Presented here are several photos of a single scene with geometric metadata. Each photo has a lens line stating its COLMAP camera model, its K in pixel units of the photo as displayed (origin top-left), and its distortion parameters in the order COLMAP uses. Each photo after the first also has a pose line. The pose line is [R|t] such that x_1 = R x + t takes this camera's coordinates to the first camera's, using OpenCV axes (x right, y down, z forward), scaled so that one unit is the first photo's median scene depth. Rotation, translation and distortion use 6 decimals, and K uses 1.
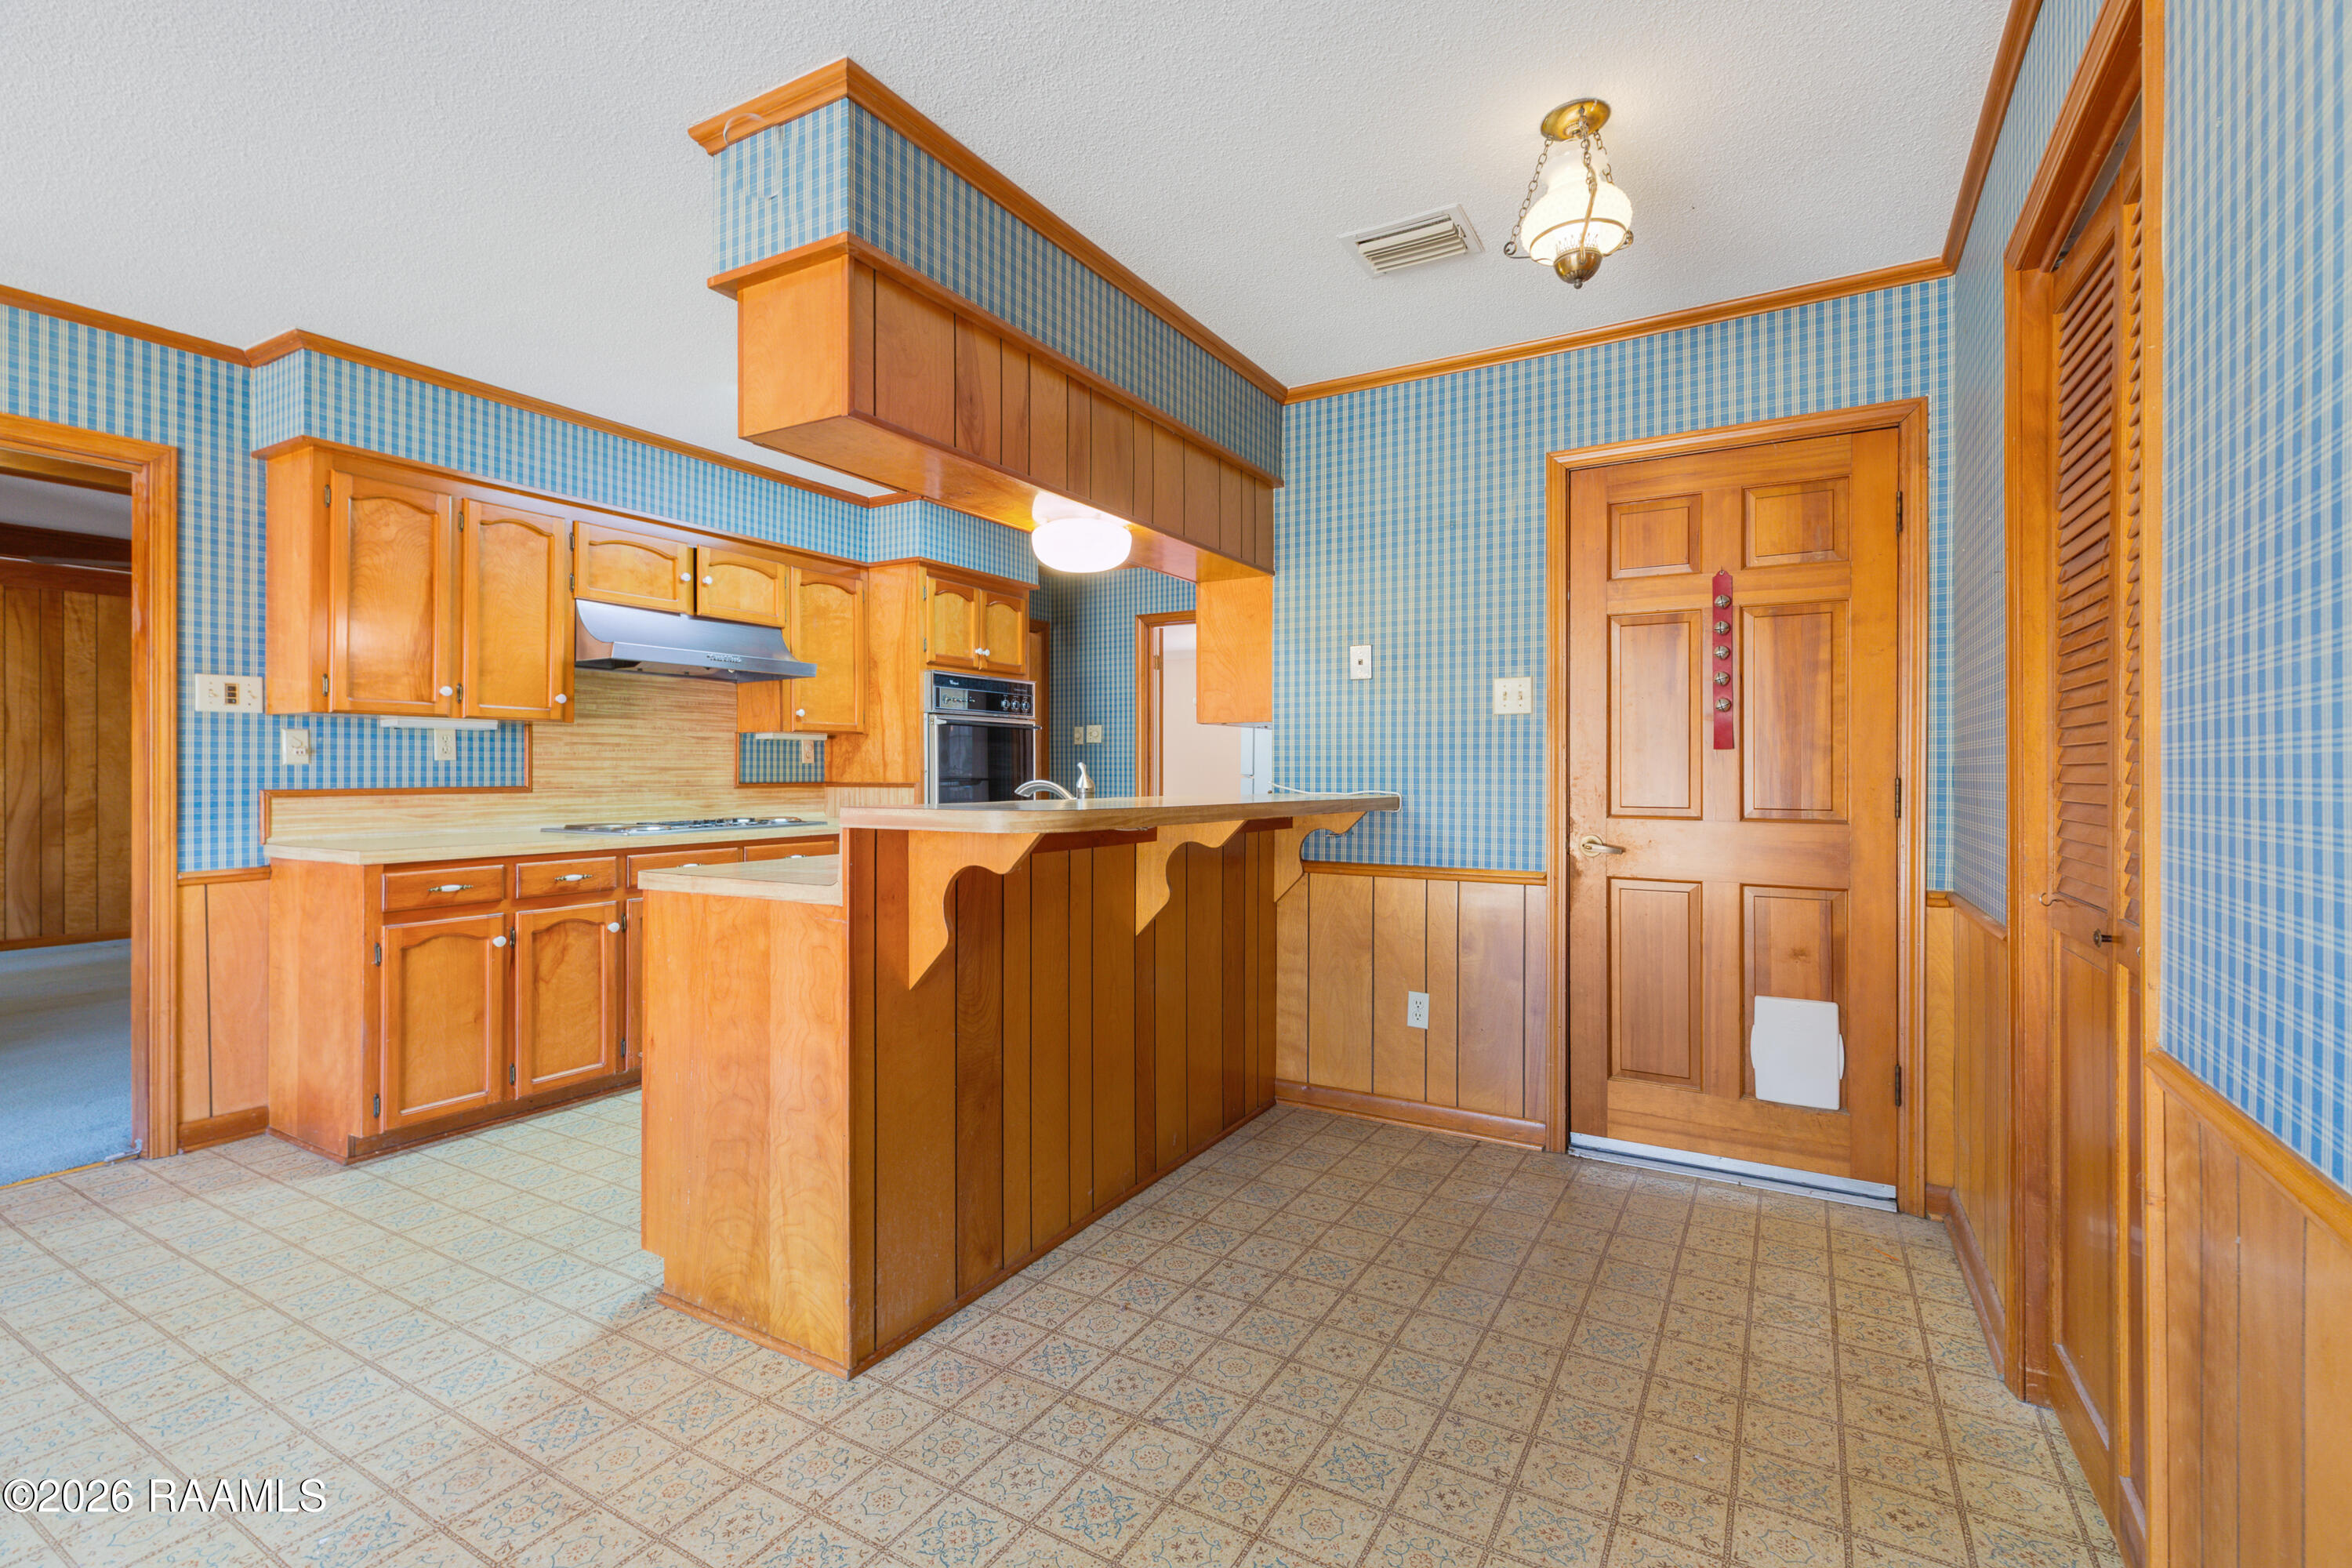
lens RADIAL K [[1066.4, 0, 1170.1], [0, 1066.4, 769.4], [0, 0, 1]] dist [0.000758, -0.000719]
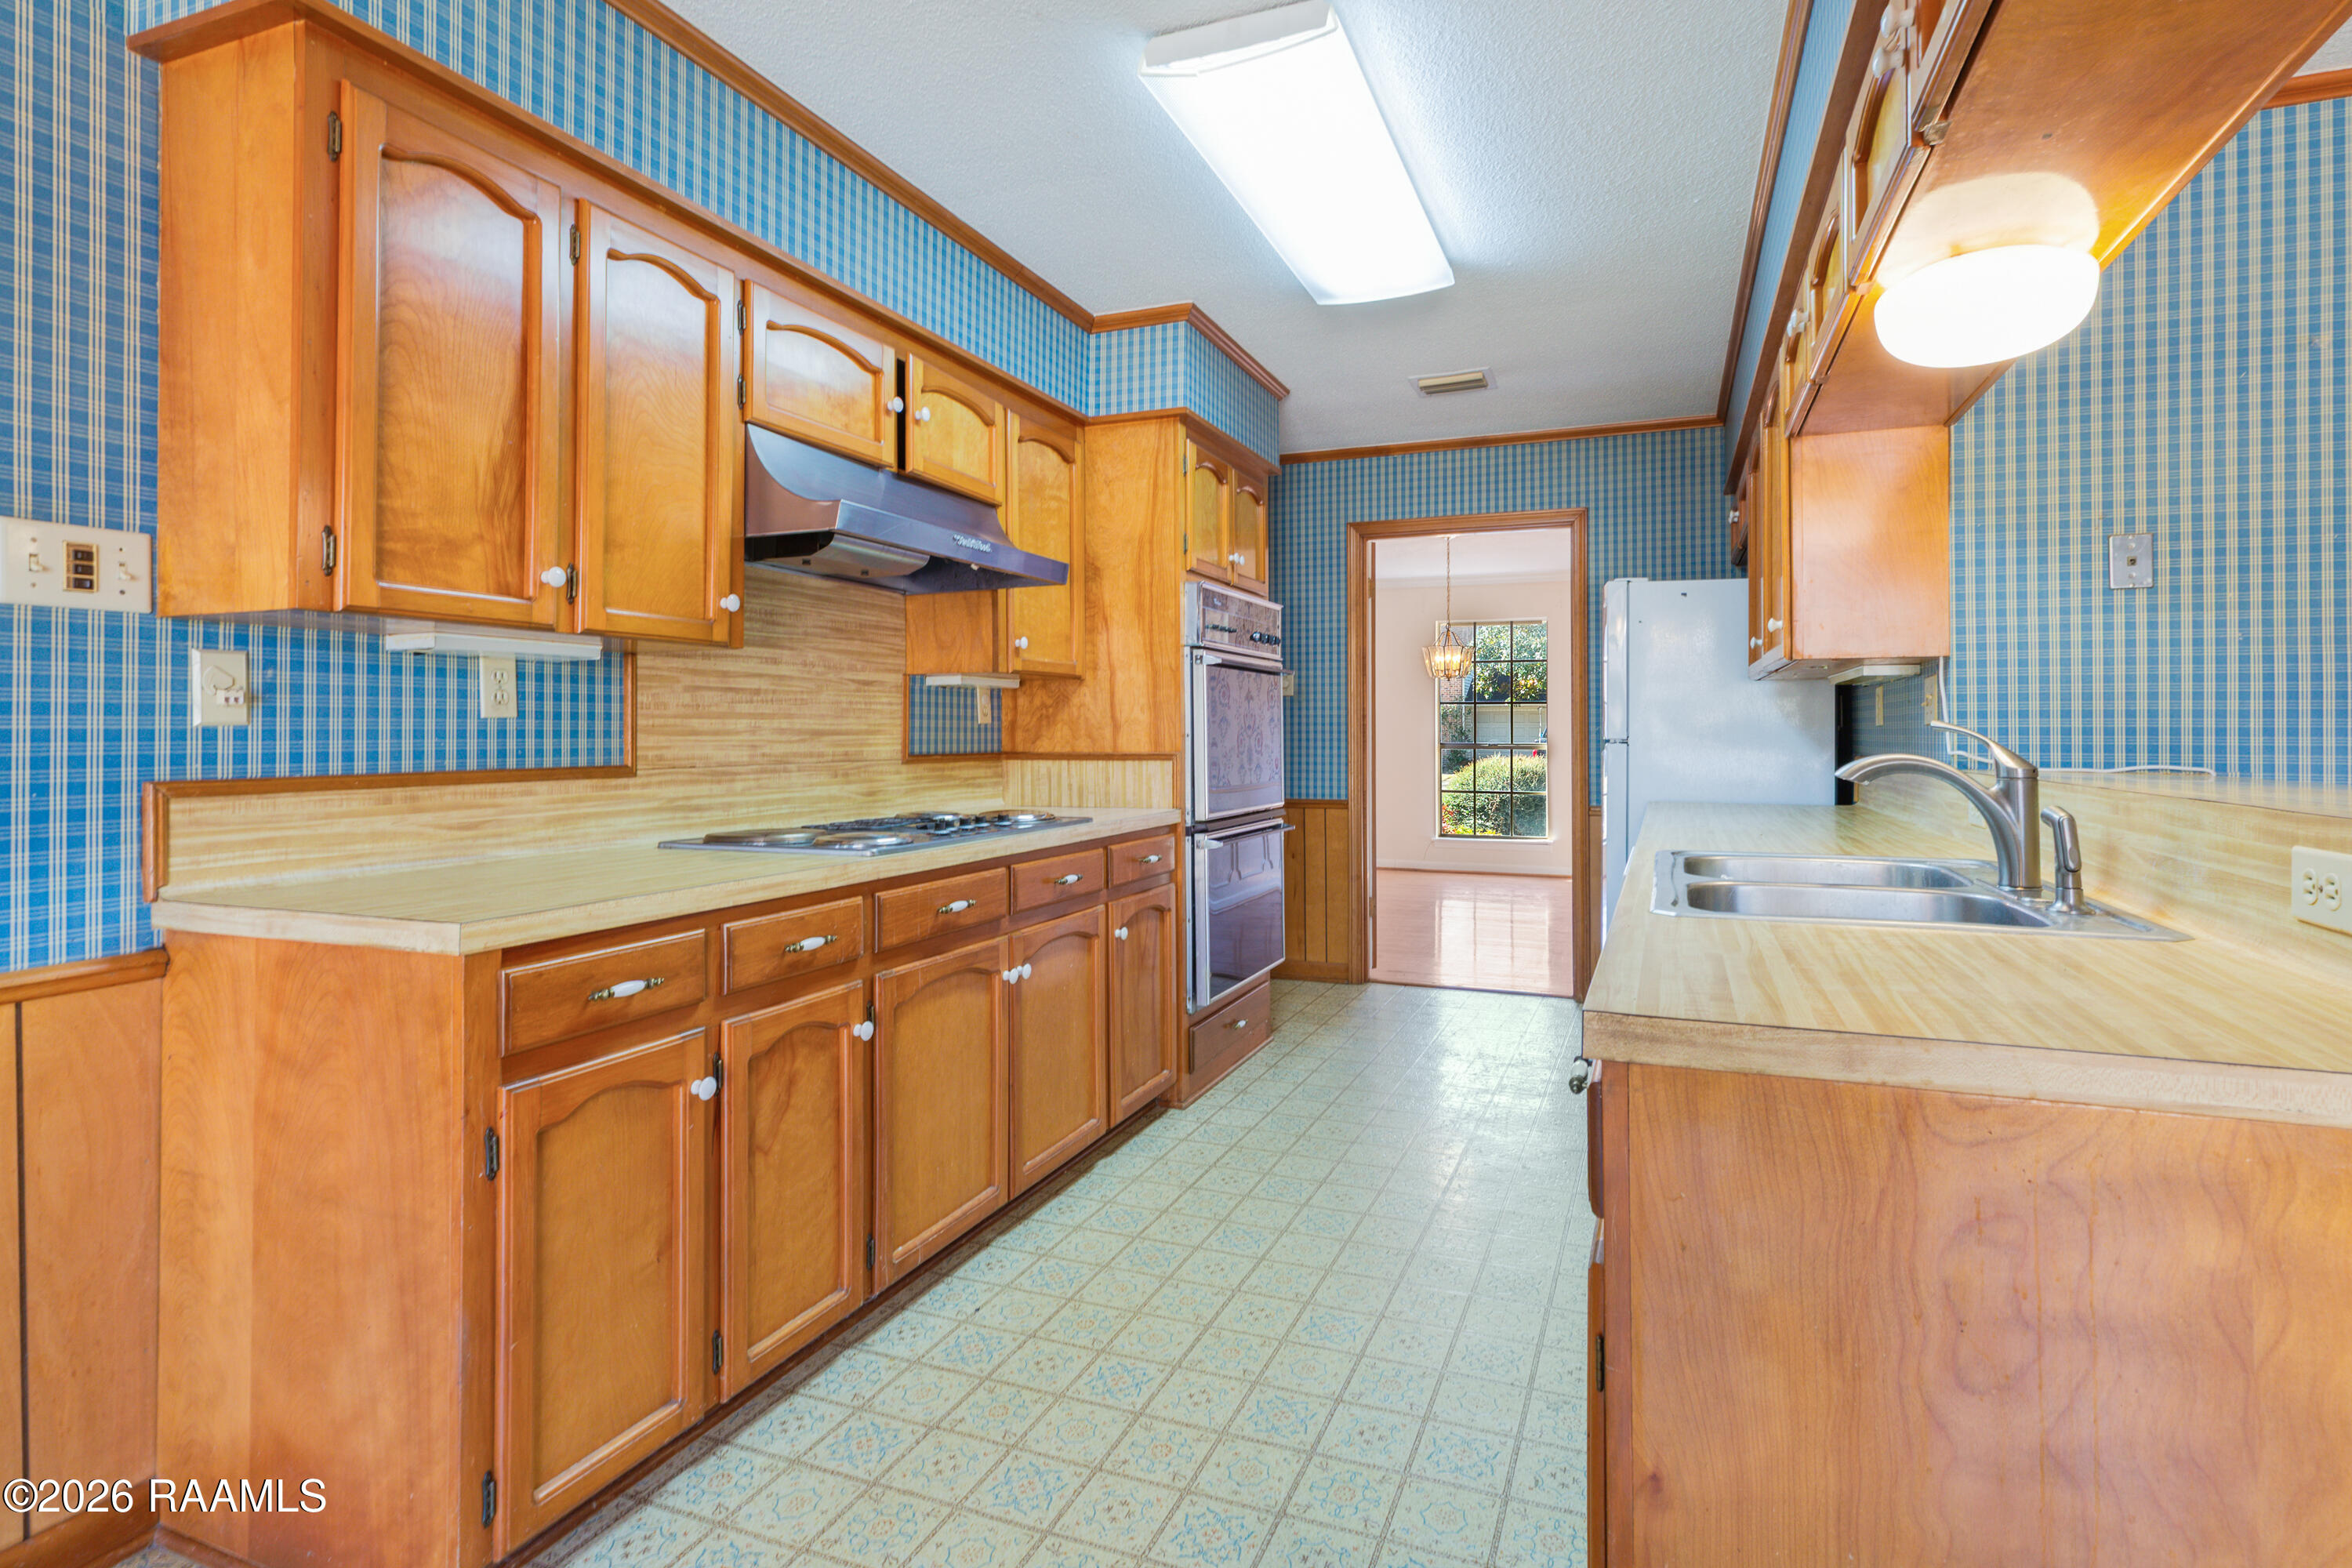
lens RADIAL K [[1153.7, 0, 1215.9], [0, 1153.7, 721.1], [0, 0, 1]] dist [0.003867, 0.000015]
pose [[0.986099, -0.000555, 0.166158, -0.468561], [0.001945, 0.999964, -0.008205, -0.001744], [-0.166148, 0.008414, 0.986065, 0.422850]]
